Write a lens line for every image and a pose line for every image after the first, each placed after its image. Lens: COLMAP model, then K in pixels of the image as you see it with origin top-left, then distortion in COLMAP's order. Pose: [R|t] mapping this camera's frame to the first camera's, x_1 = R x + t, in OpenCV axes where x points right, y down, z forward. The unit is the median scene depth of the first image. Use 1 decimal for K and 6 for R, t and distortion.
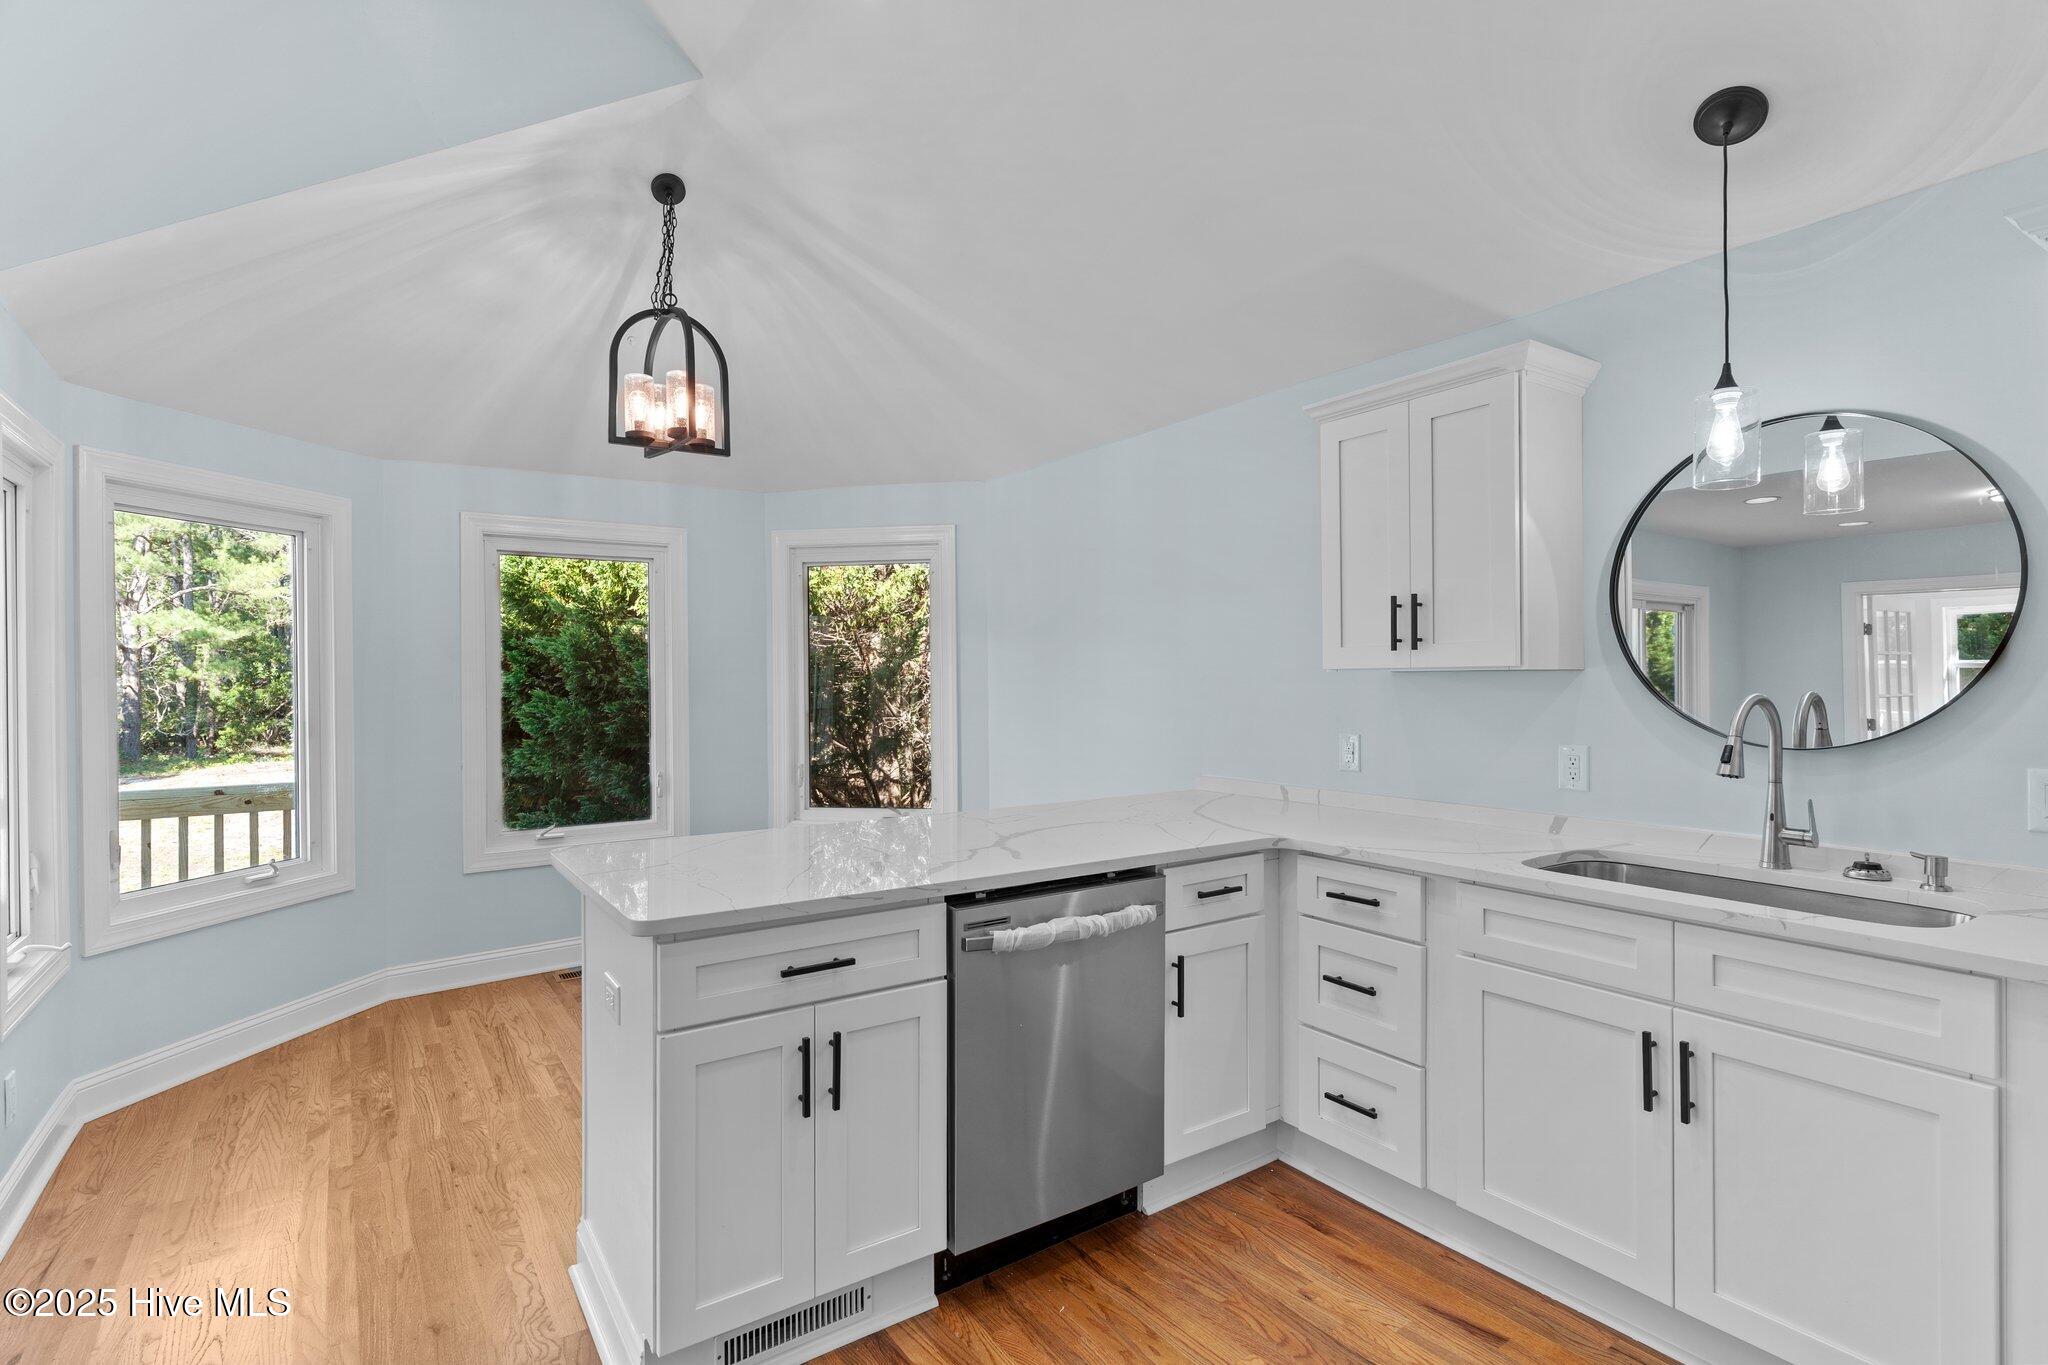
lens RADIAL K [[983.4, 0, 1018.6], [0, 983.4, 677.1], [0, 0, 1]] dist [0.002630, 0.000021]
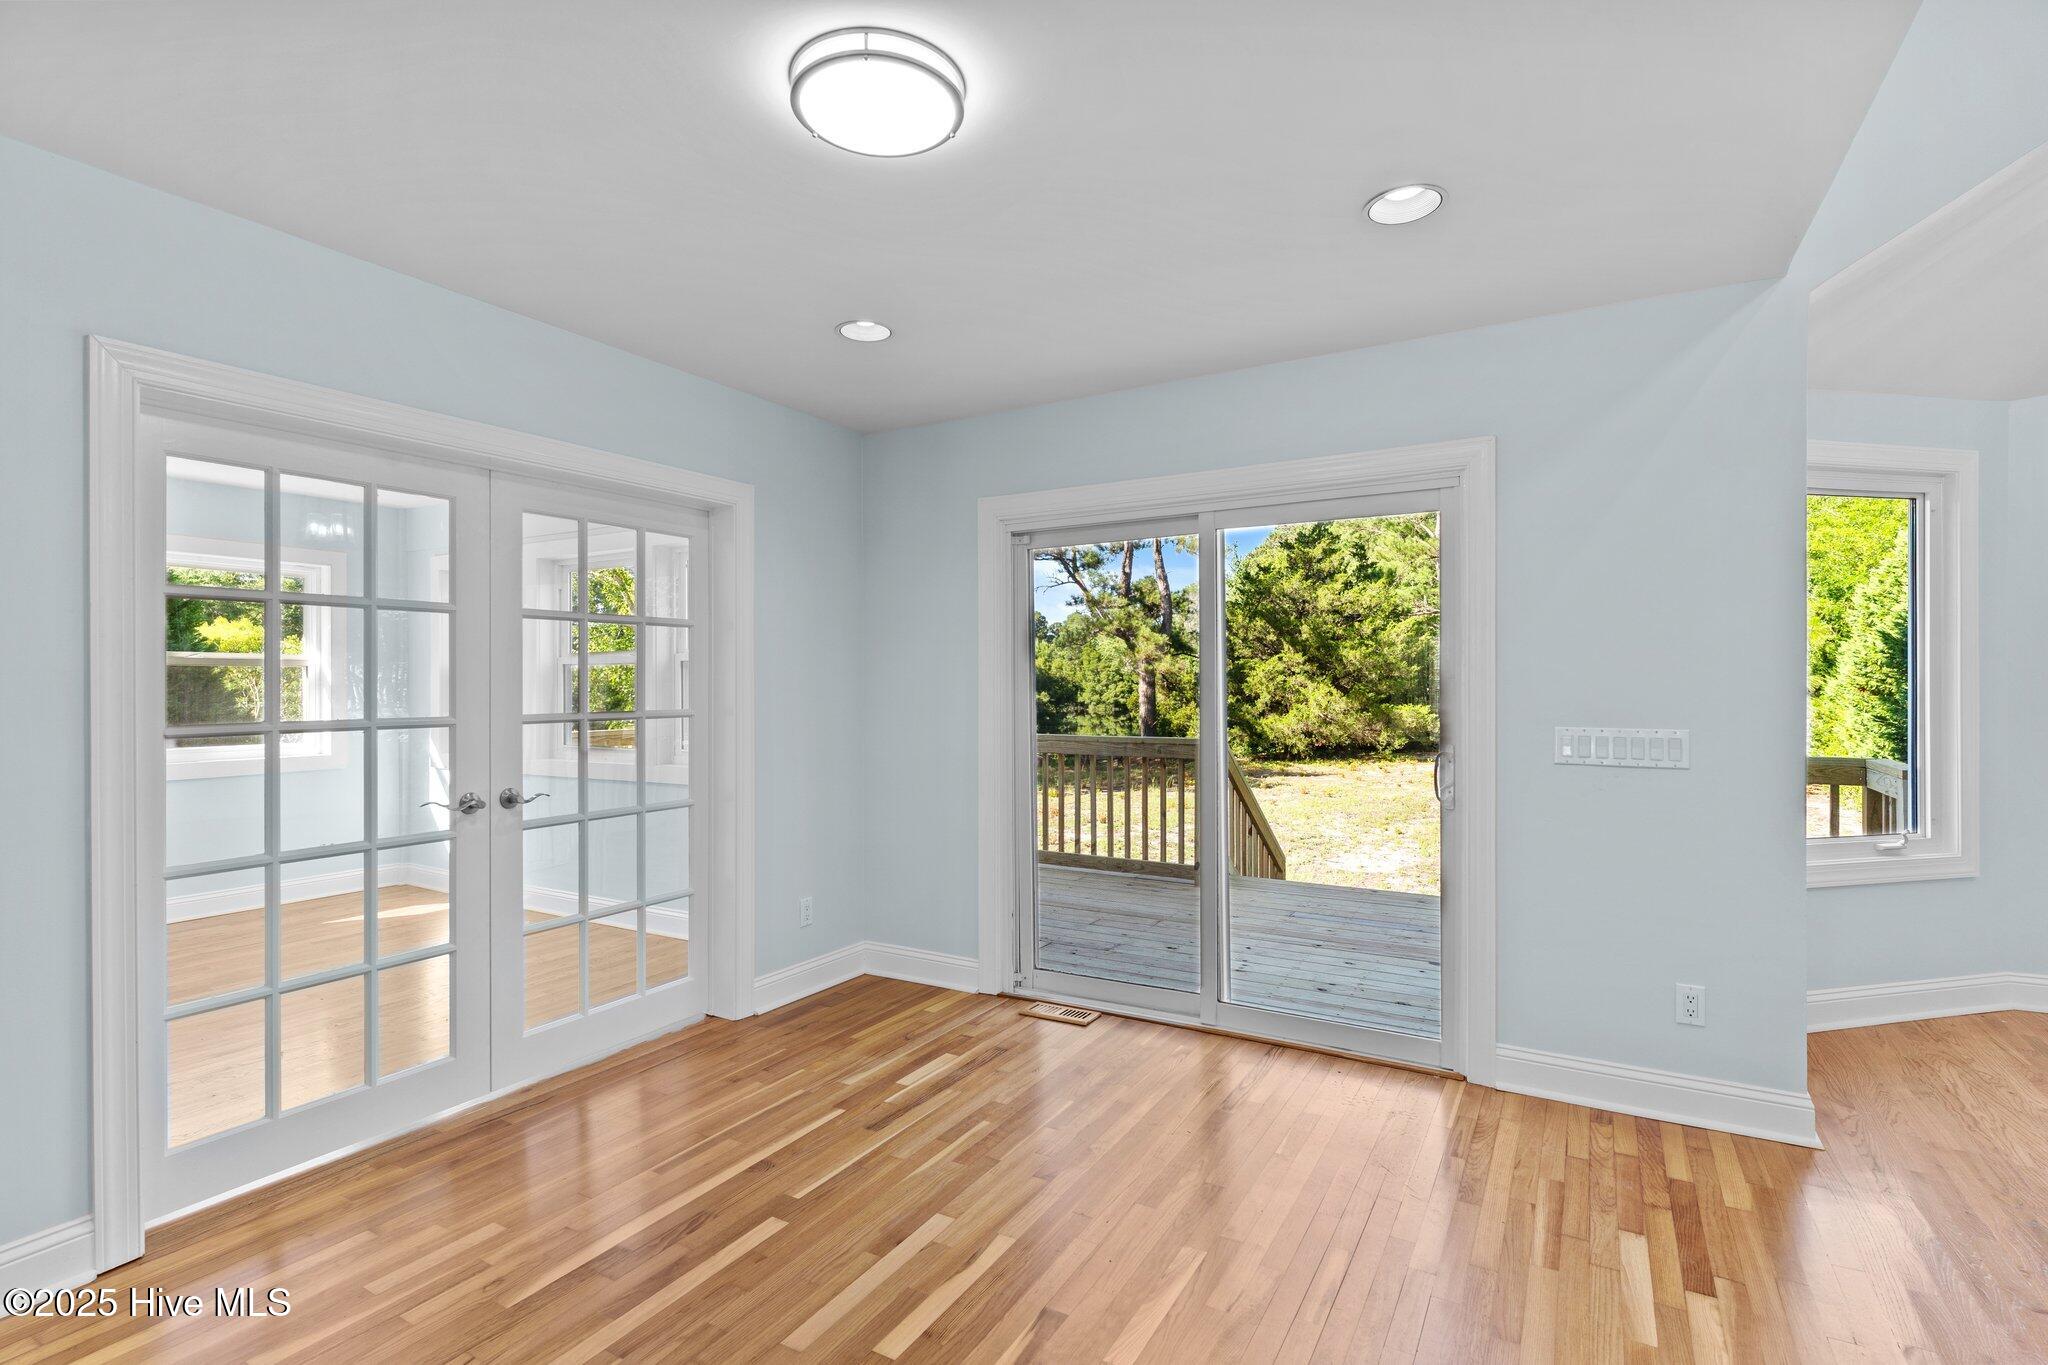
lens RADIAL K [[983.4, 0, 1018.6], [0, 983.4, 677.1], [0, 0, 1]] dist [0.002630, 0.000021]
pose [[0.422992, 0.004089, -0.906124, -0.180662], [-0.004347, 0.999987, 0.002484, 0.025631], [0.906123, 0.002889, 0.423005, -0.158305]]
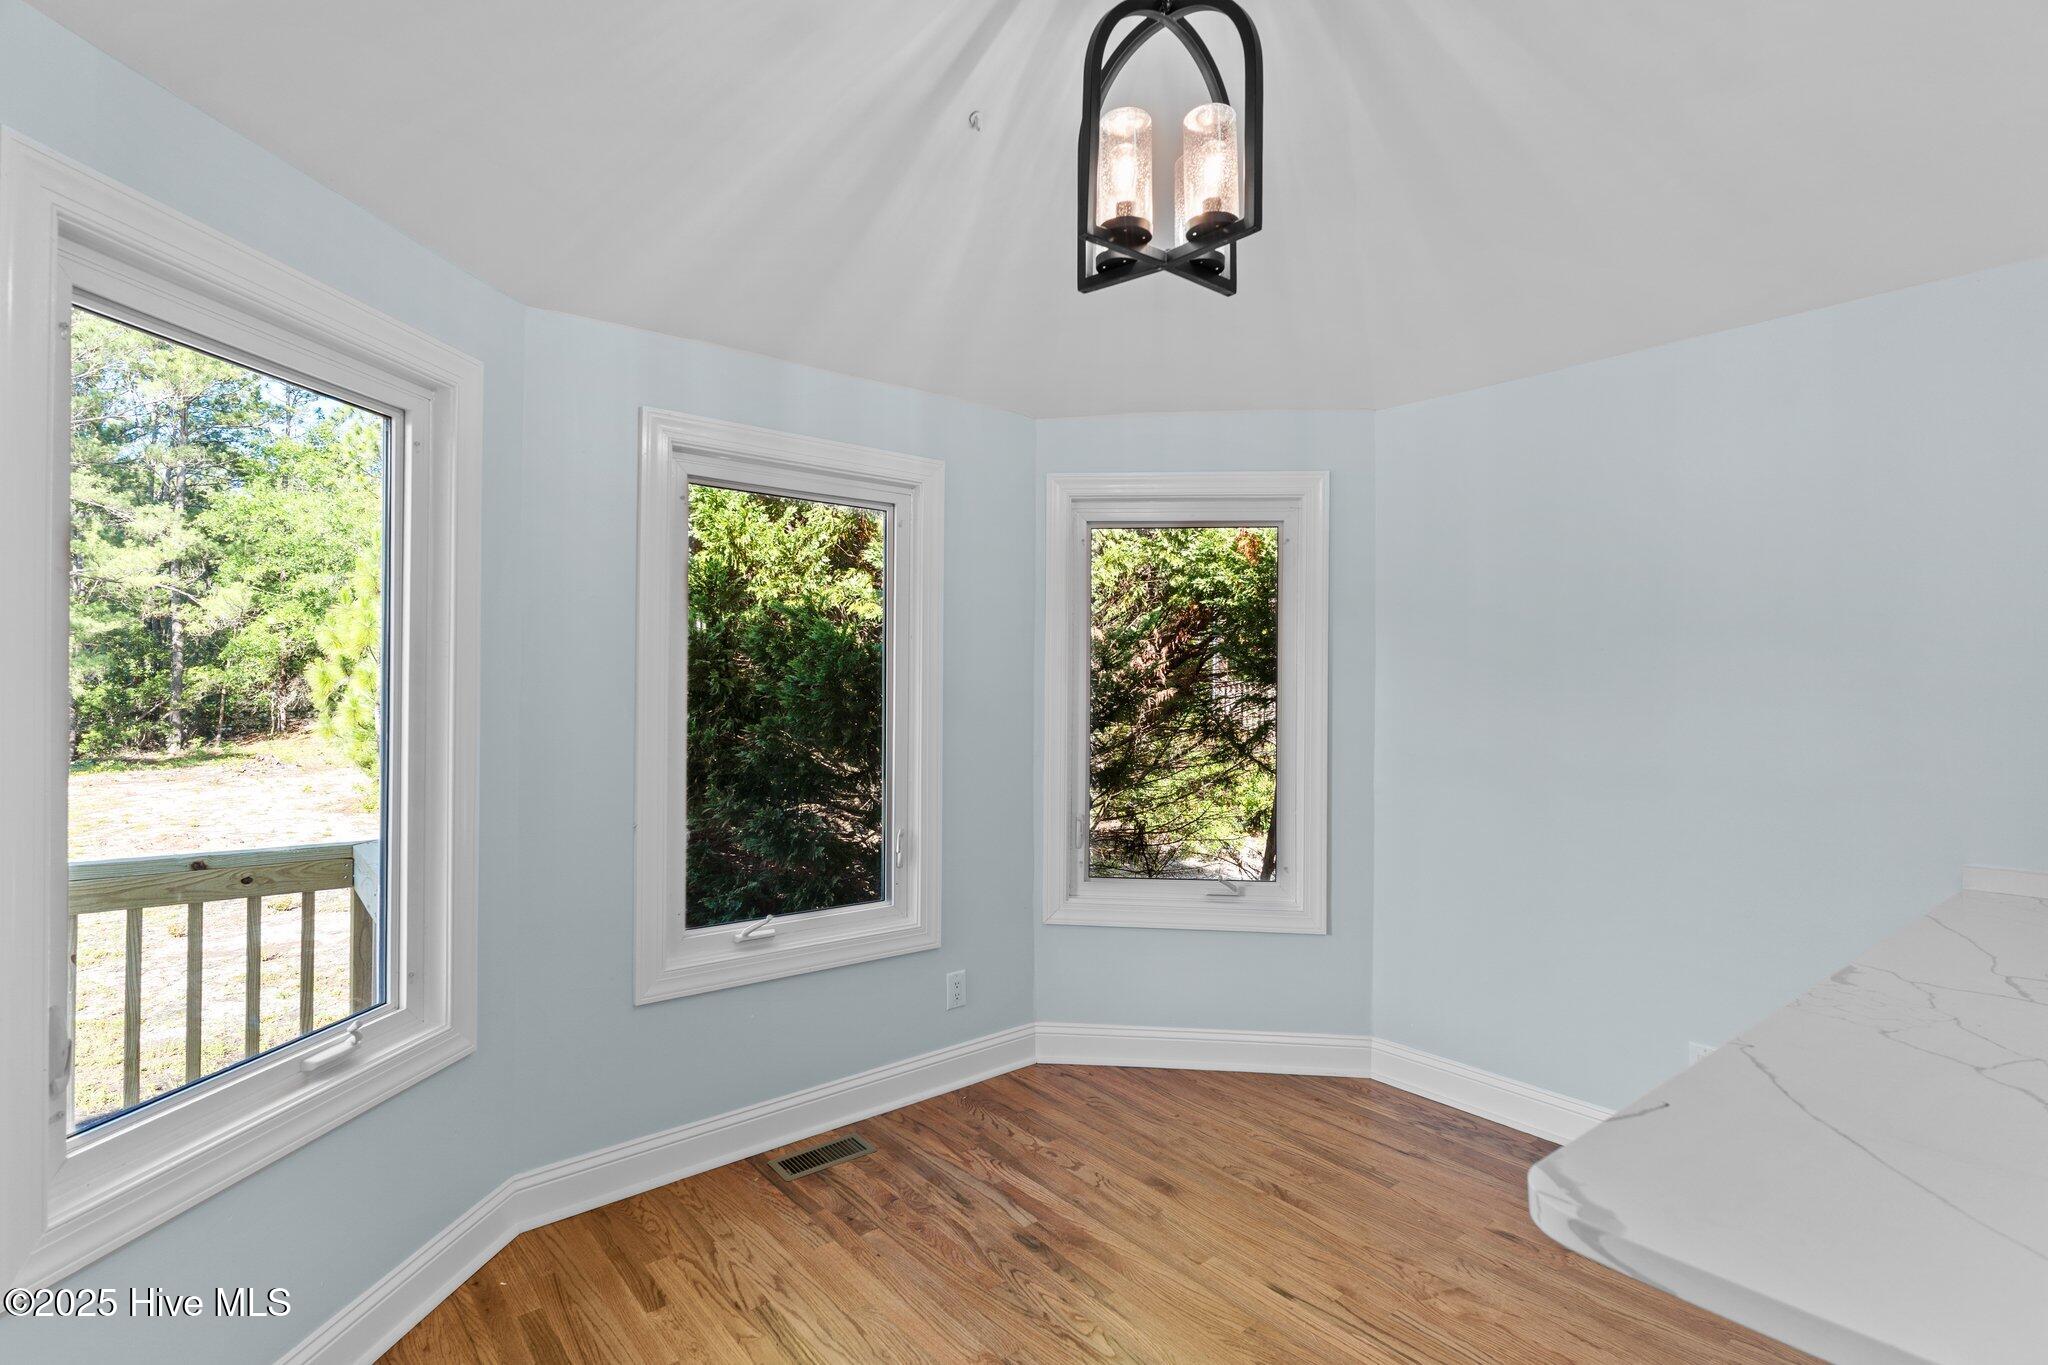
lens RADIAL K [[984.2, 0, 1024.0], [0, 984.2, 682.5], [0, 0, 1]] dist [-0.006733, -0.000512]
pose [[0.995888, 0.017073, 0.088969, -0.336527], [-0.016477, 0.999837, -0.007428, 0.002014], [-0.089081, 0.005931, 0.996007, 0.333185]]
